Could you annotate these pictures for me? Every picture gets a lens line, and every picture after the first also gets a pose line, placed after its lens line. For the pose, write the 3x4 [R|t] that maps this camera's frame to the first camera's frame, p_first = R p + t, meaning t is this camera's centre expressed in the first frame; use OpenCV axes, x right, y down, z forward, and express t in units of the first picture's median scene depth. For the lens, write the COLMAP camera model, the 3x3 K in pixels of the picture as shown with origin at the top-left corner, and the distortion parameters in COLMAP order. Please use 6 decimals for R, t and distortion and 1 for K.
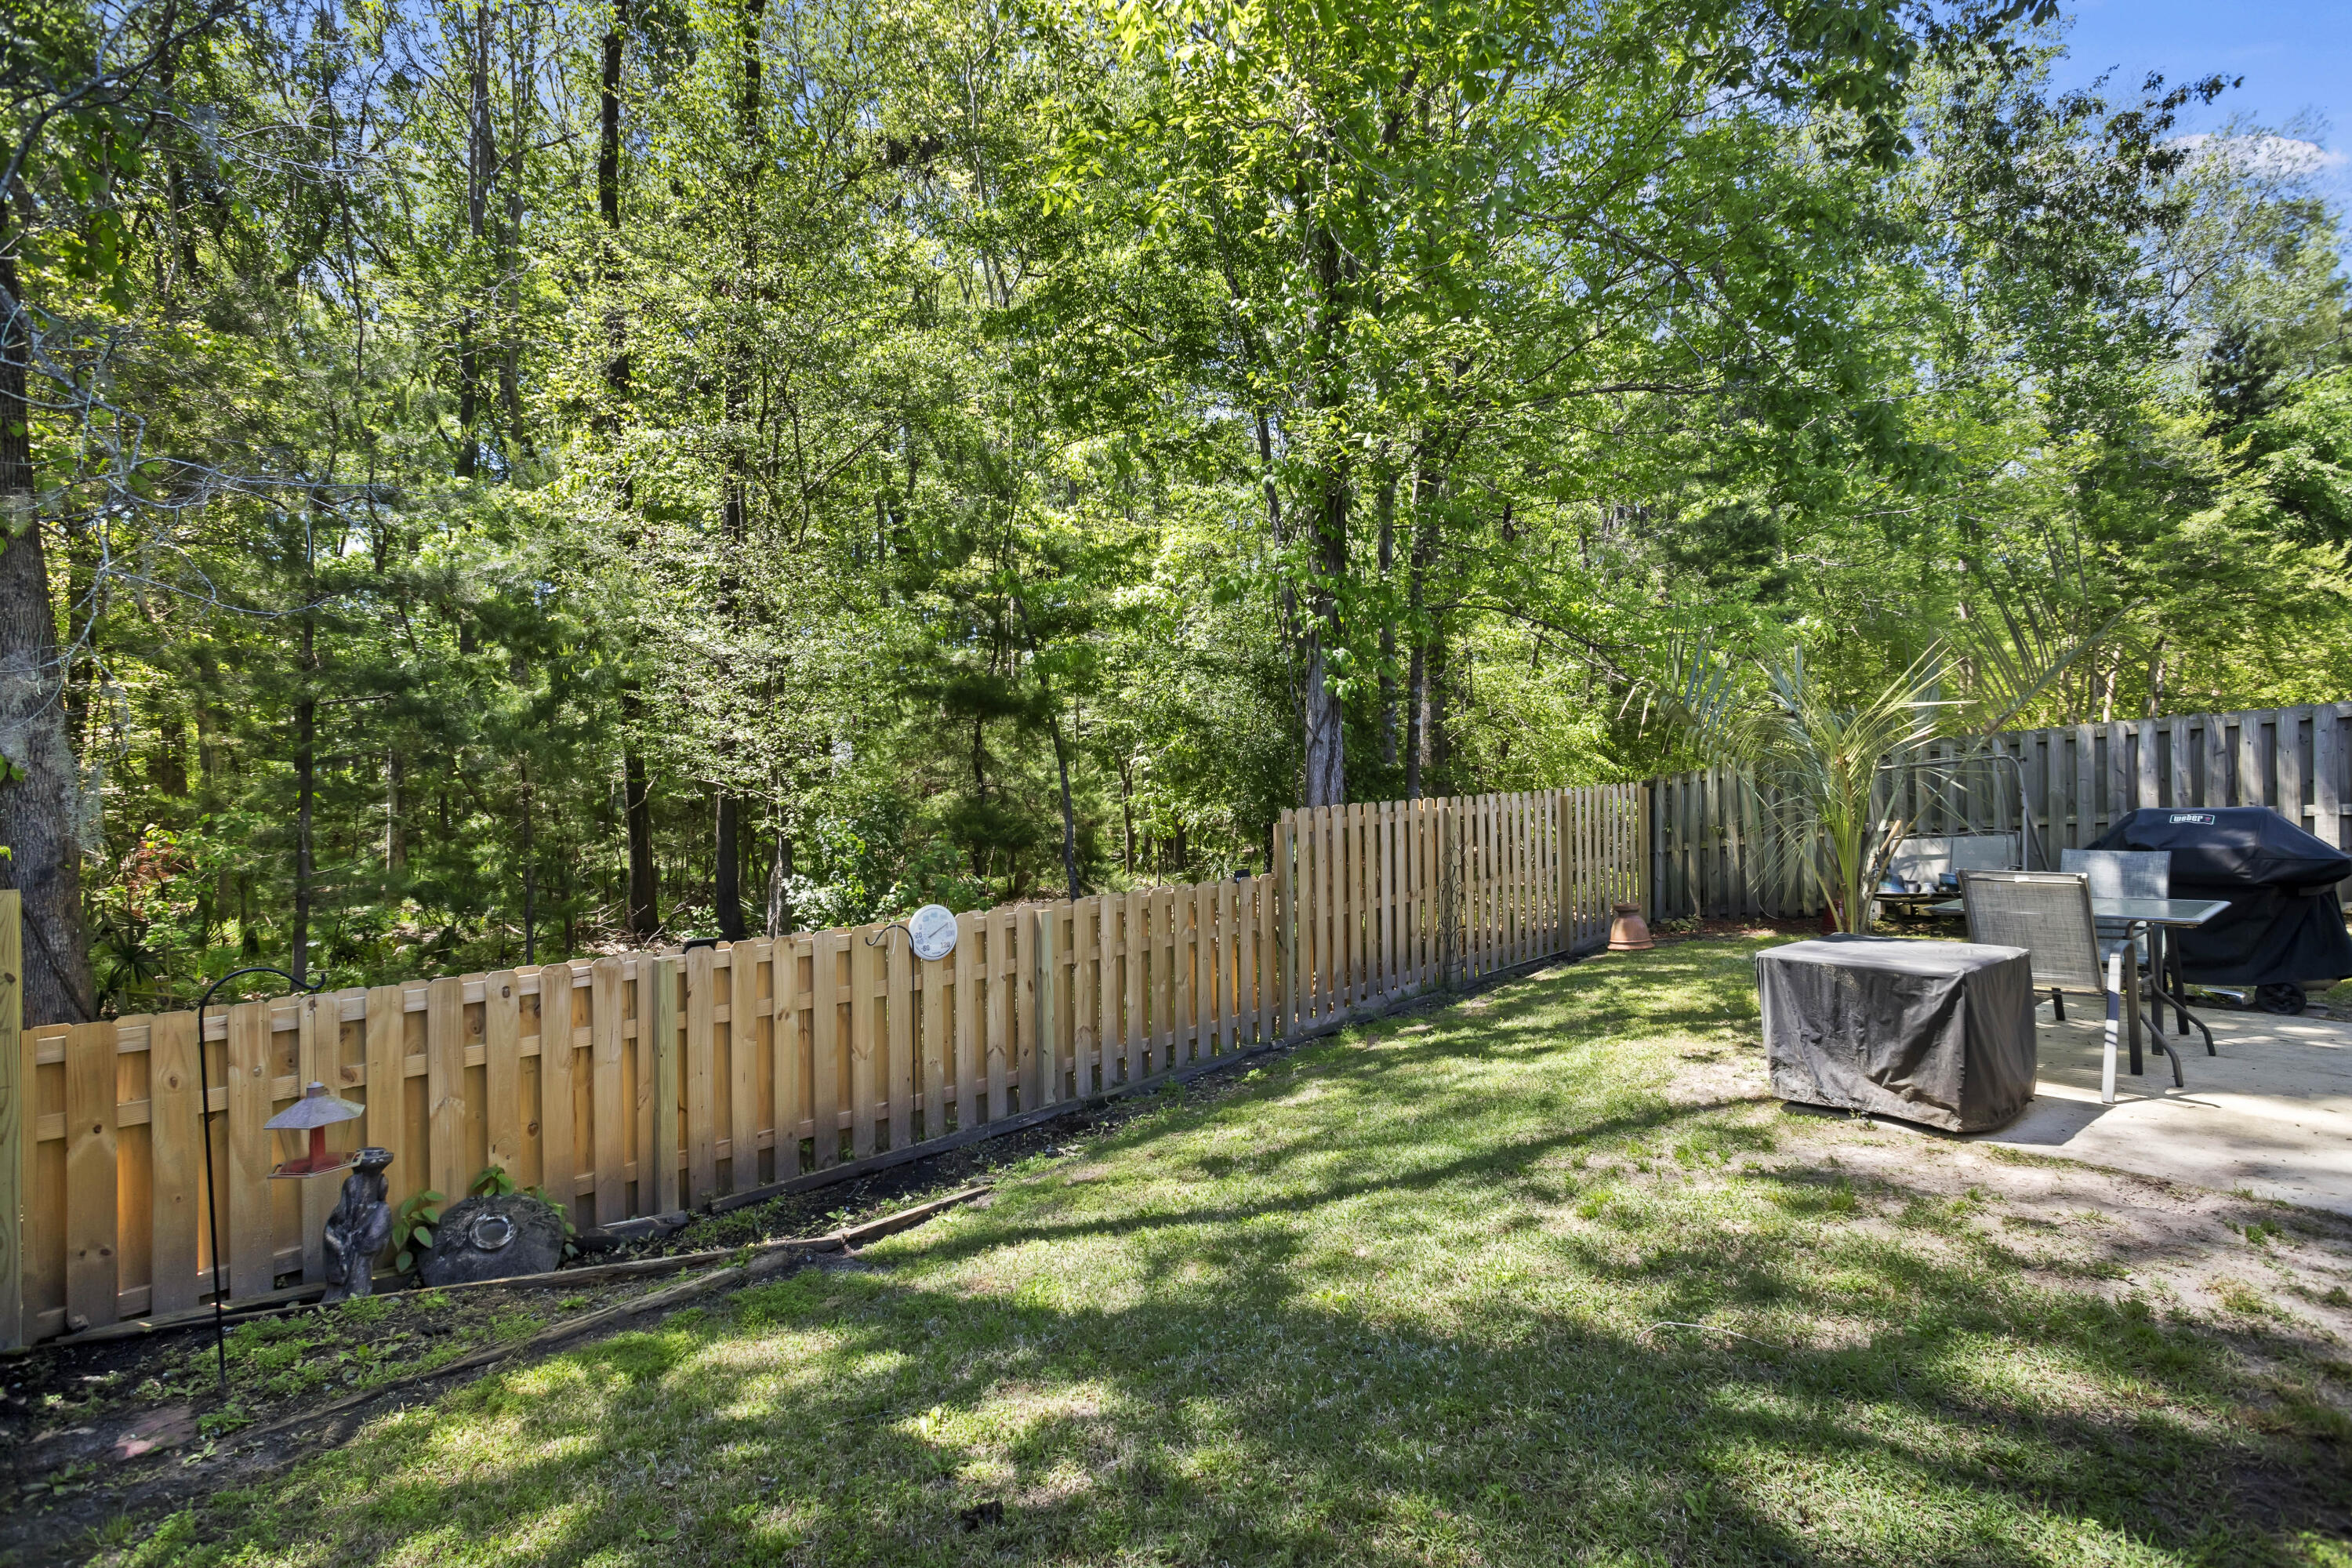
lens RADIAL K [[1099.8, 0, 1176.0], [0, 1099.8, 784.0], [0, 0, 1]] dist [-0.043104, 0.015135]
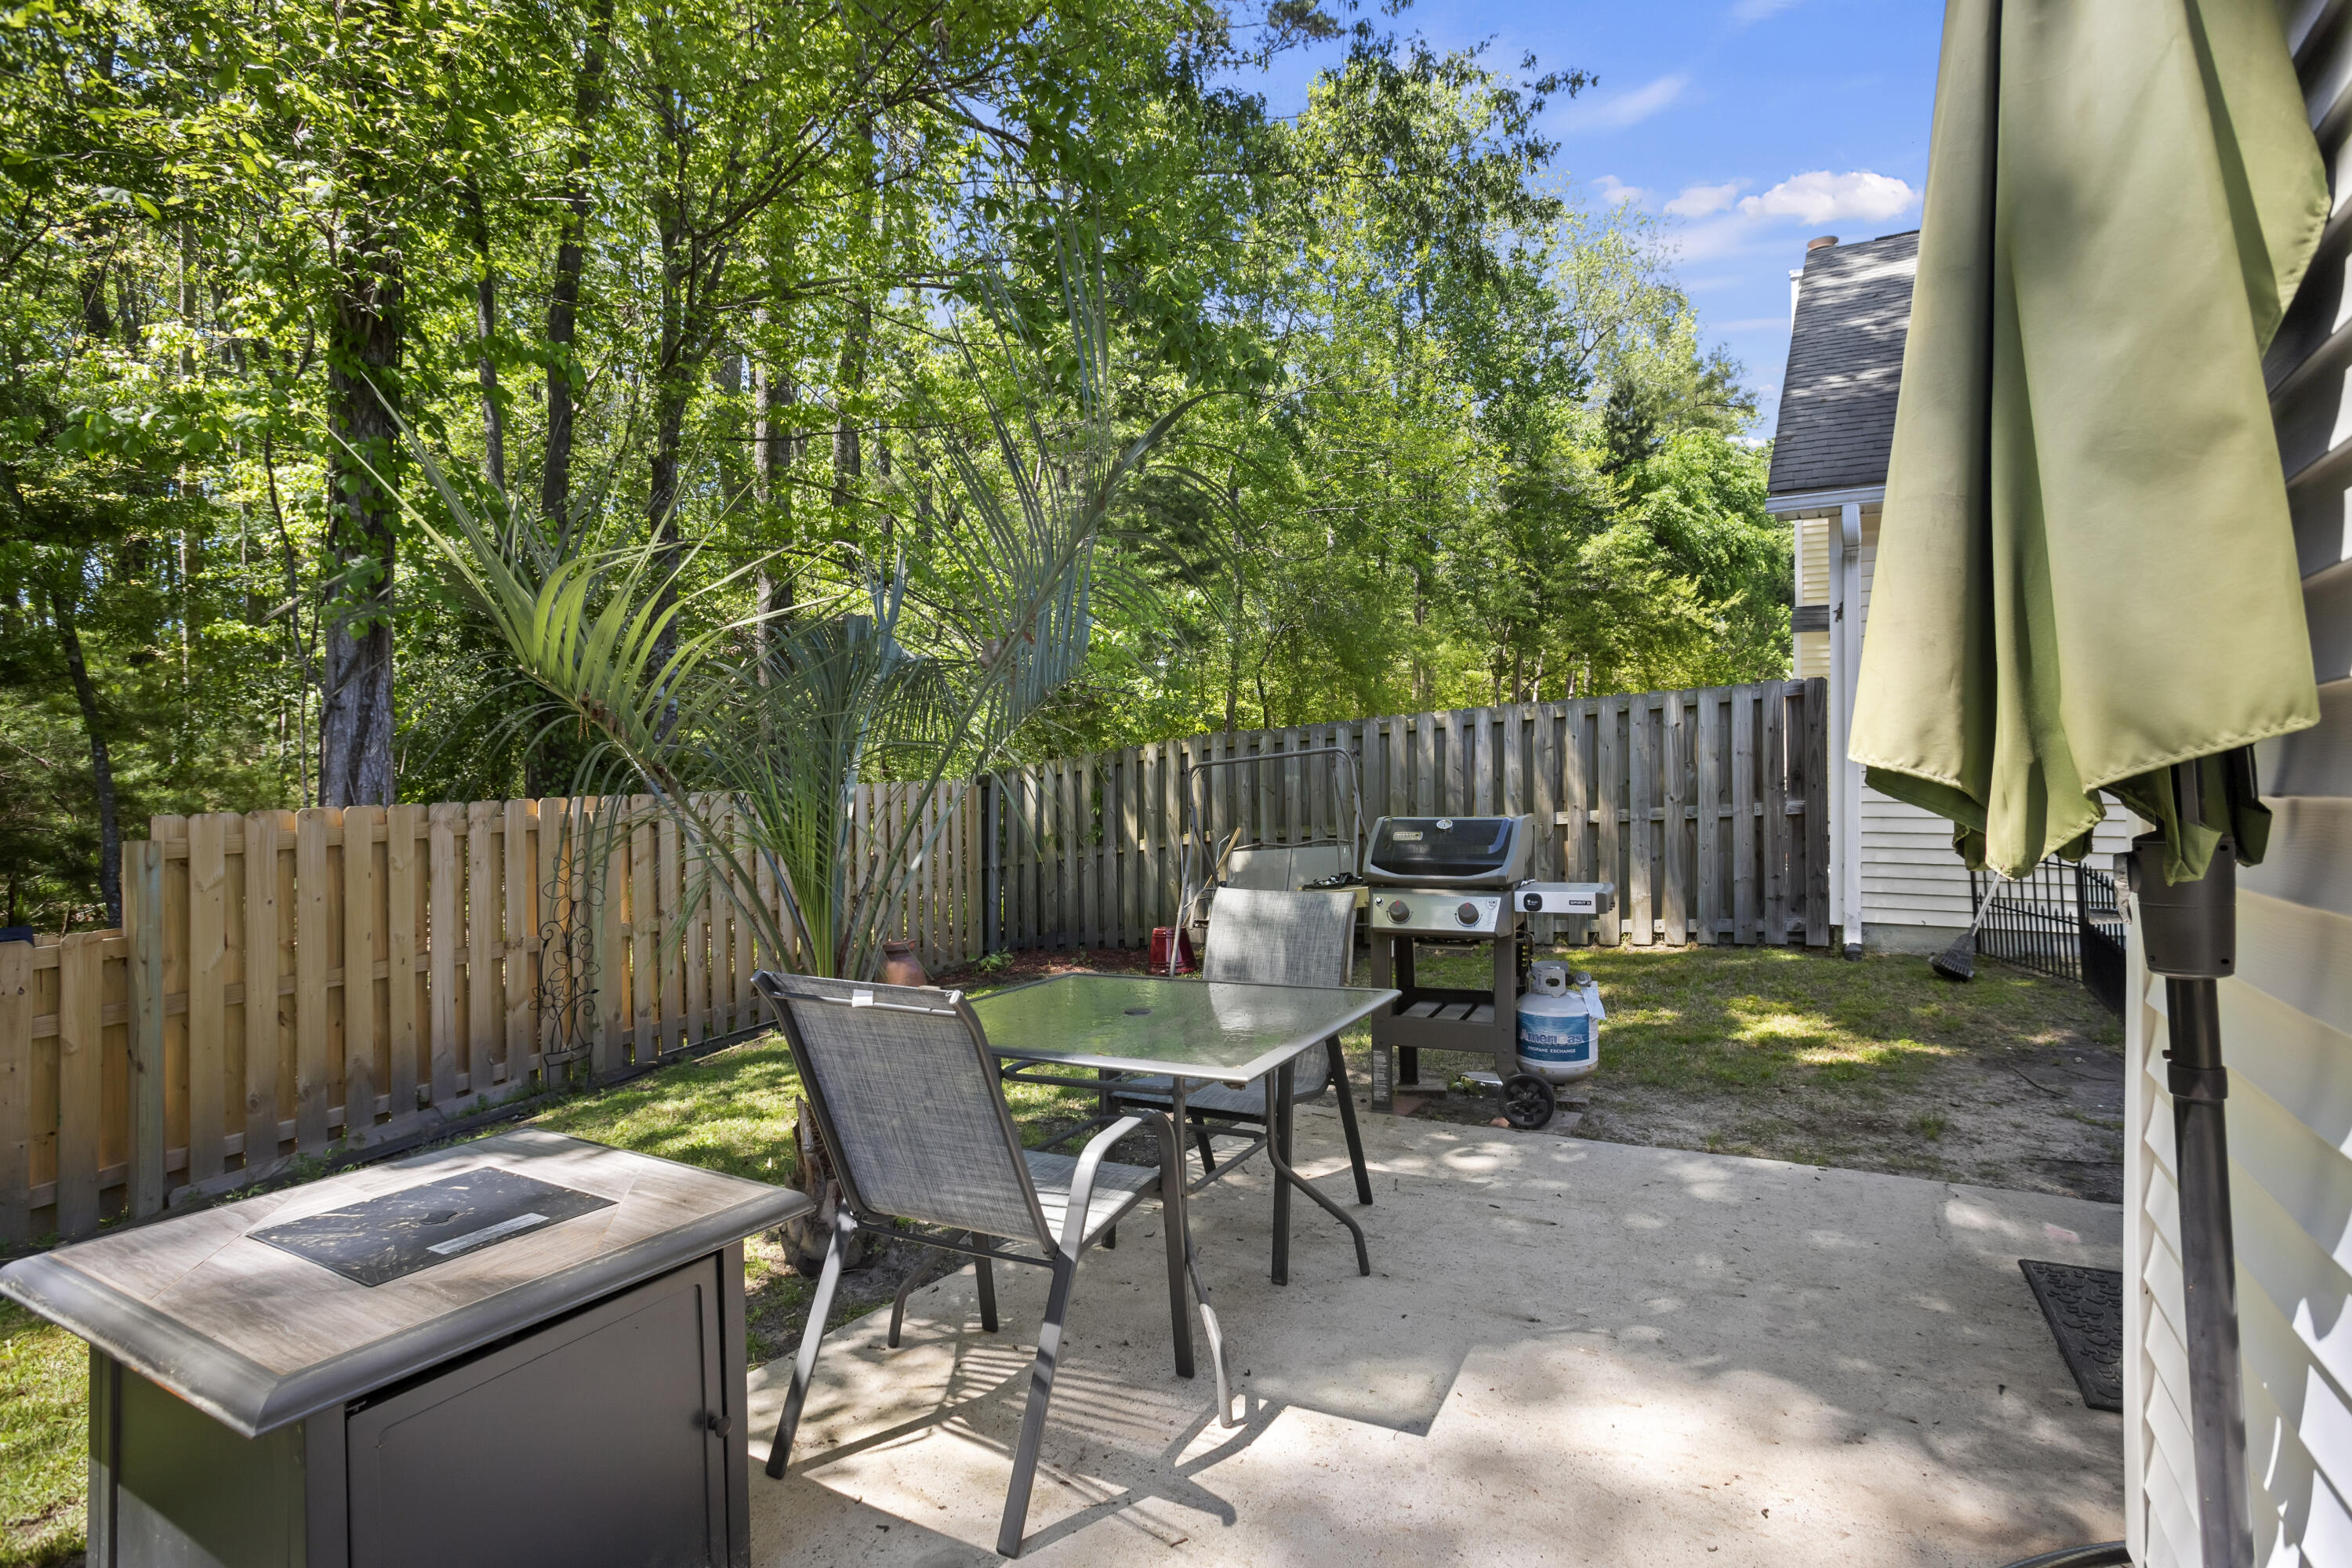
lens RADIAL K [[1160.4, 0, 1177.9], [0, 1160.4, 777.2], [0, 0, 1]] dist [-0.061696, 0.026949]
pose [[0.923058, 0.010104, 0.384527, 0.125005], [-0.006616, 0.999924, -0.010393, 0.002319], [-0.384603, 0.007049, 0.923055, 0.094496]]
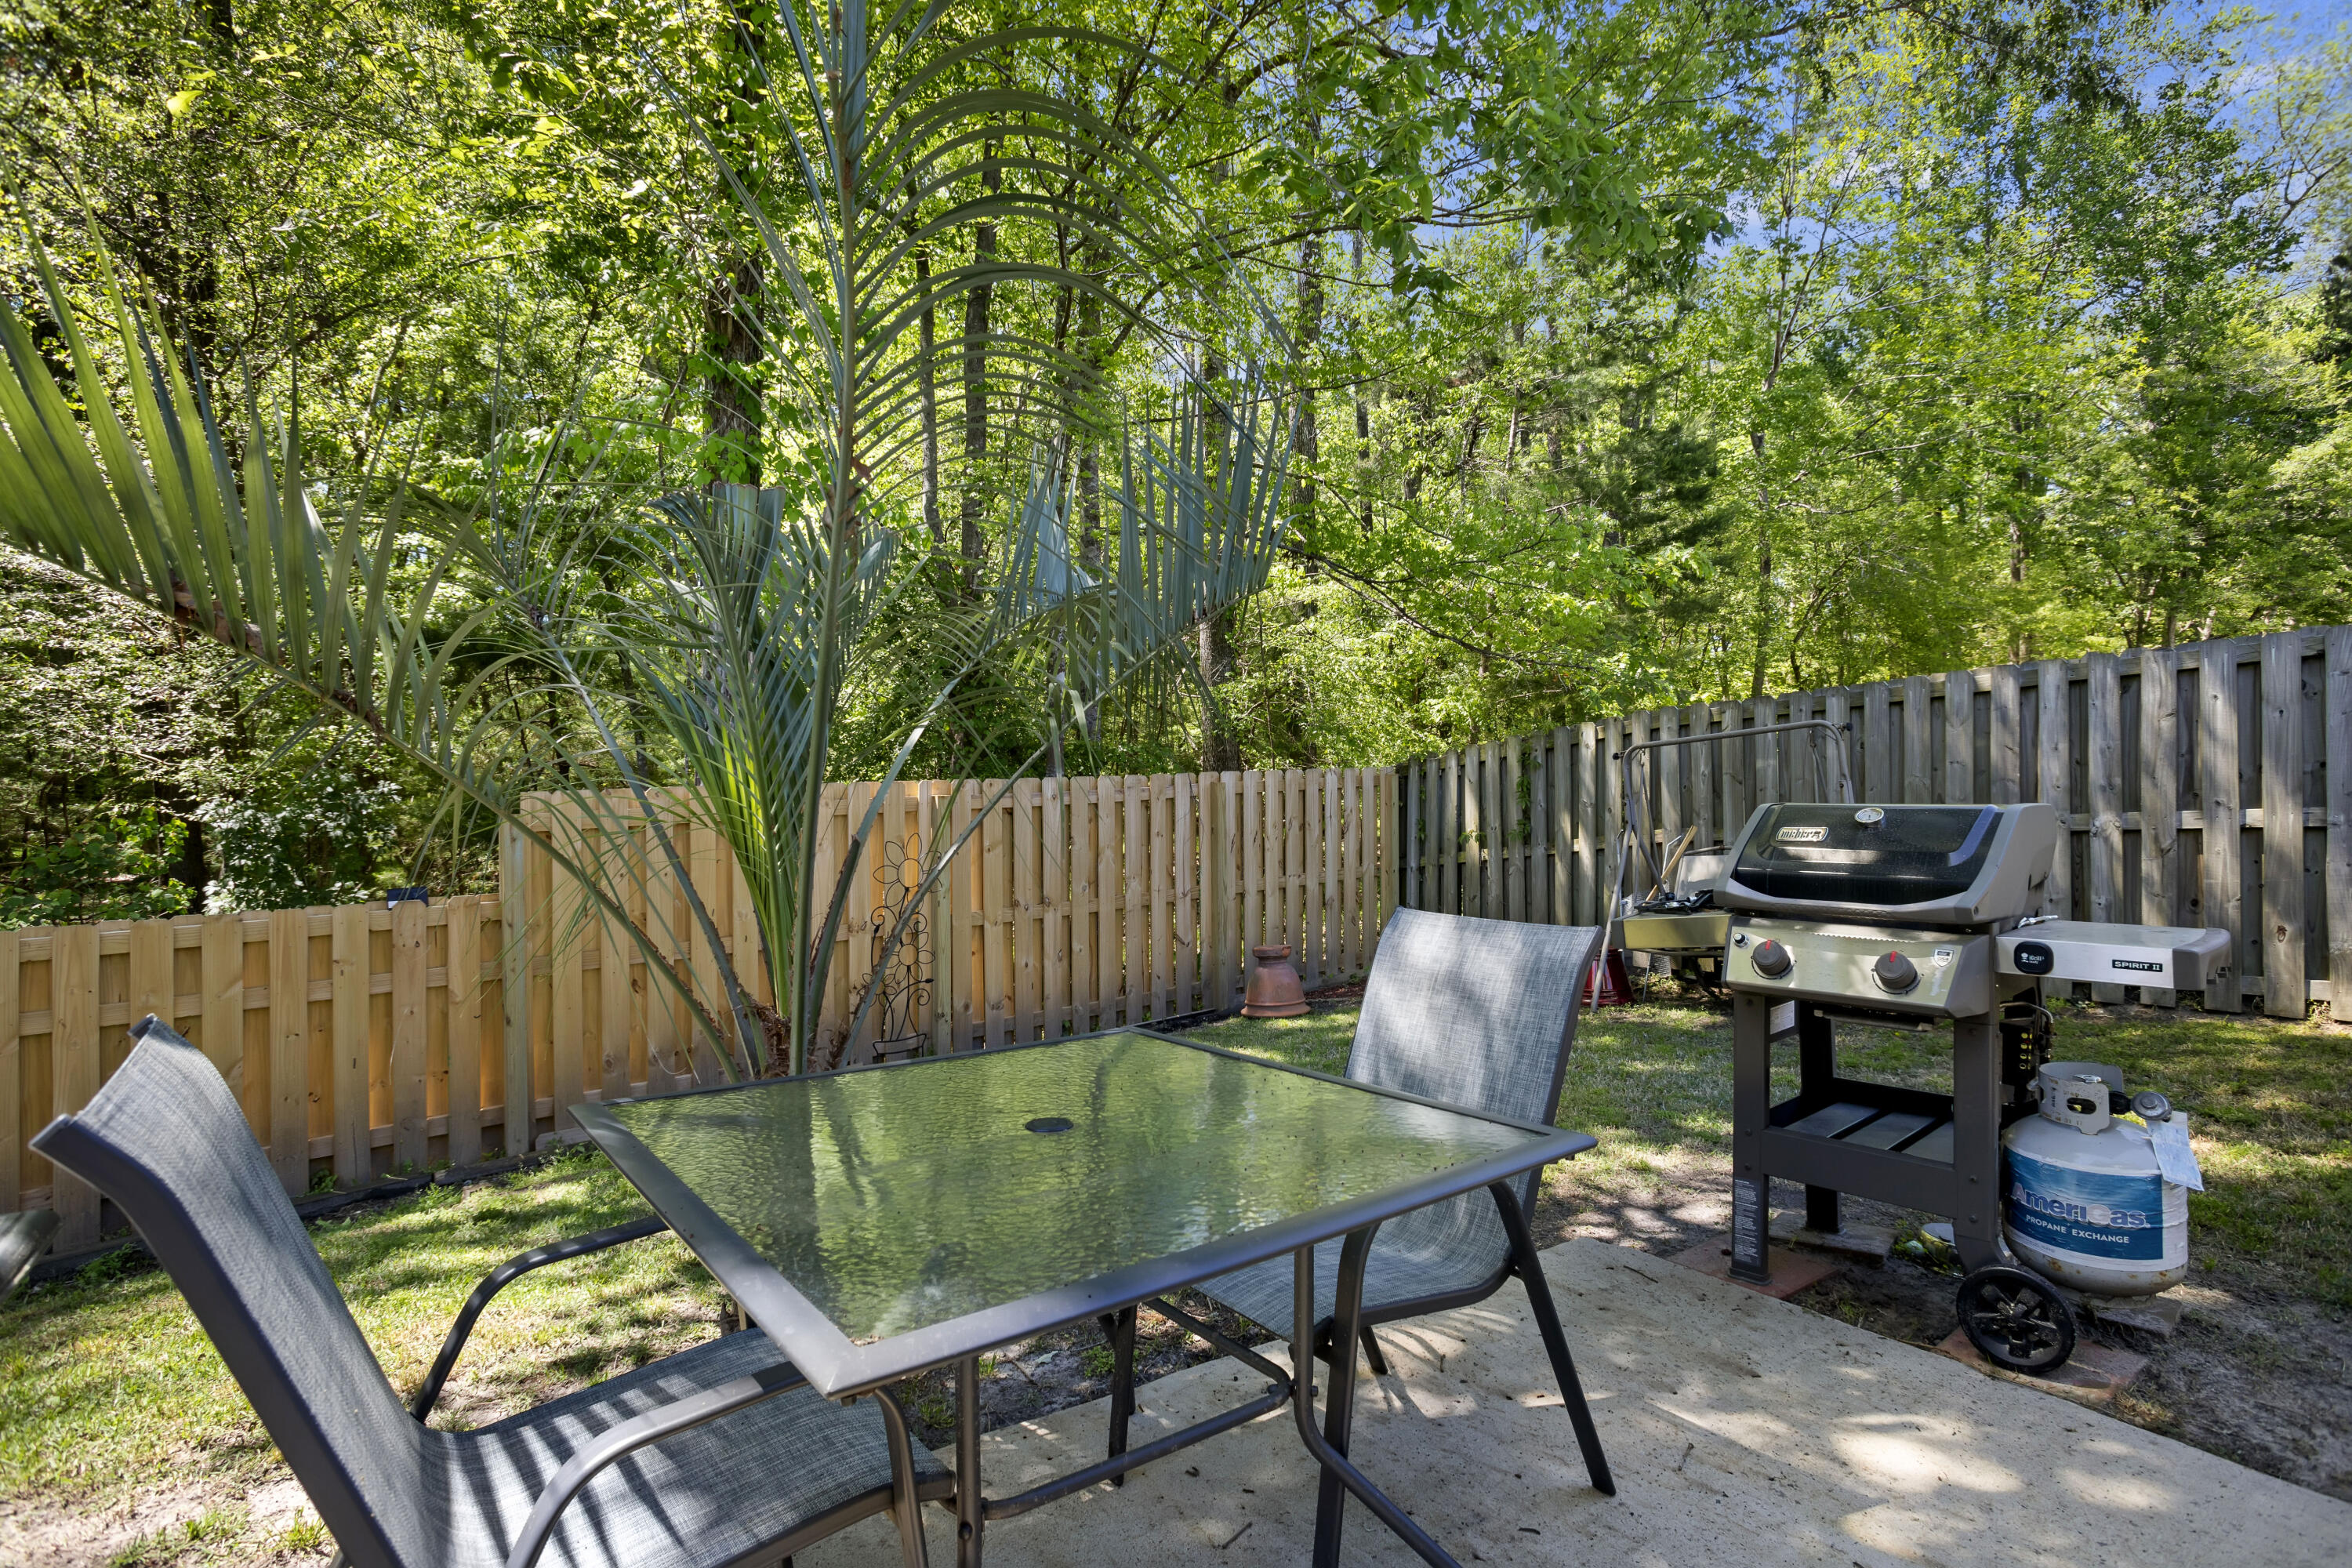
lens RADIAL K [[1160.4, 0, 1177.9], [0, 1160.4, 777.2], [0, 0, 1]] dist [-0.061696, 0.026949]
pose [[0.998777, 0.011617, -0.048066, 0.162909], [-0.011862, 0.999918, -0.004814, 0.004612], [0.048006, 0.005378, 0.998833, 0.127216]]
